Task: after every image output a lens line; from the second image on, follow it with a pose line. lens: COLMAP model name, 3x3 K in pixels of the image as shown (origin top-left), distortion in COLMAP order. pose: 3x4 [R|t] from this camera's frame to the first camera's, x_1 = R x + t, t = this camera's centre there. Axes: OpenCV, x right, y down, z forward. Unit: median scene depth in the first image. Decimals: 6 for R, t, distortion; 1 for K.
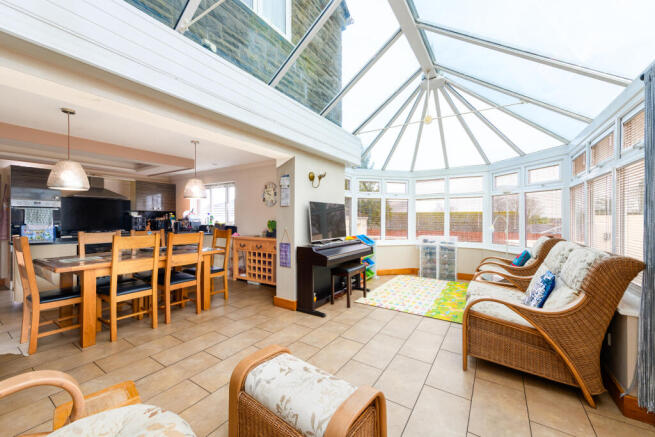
lens RADIAL K [[255.6, 0, 326.5], [0, 255.6, 217.8], [0, 0, 1]] dist [0.008855, -0.000533]
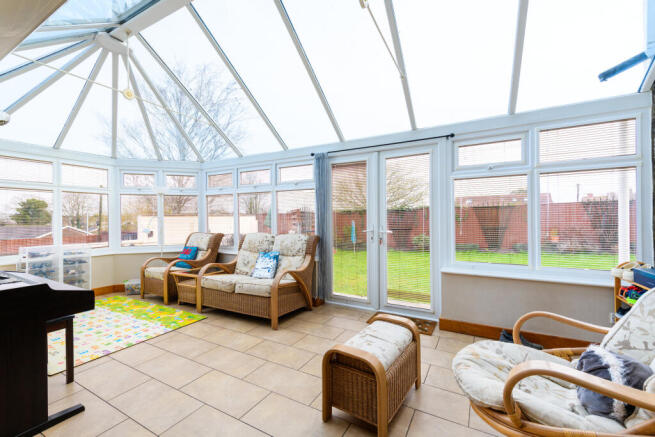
lens RADIAL K [[279.0, 0, 328.1], [0, 279.0, 218.4], [0, 0, 1]] dist [0.004354, 0.000456]
pose [[-0.083675, -0.000032, 0.996493, -0.570917], [0.006395, 0.999979, 0.000569, 0.004997], [-0.996473, 0.006420, -0.083673, 0.513029]]
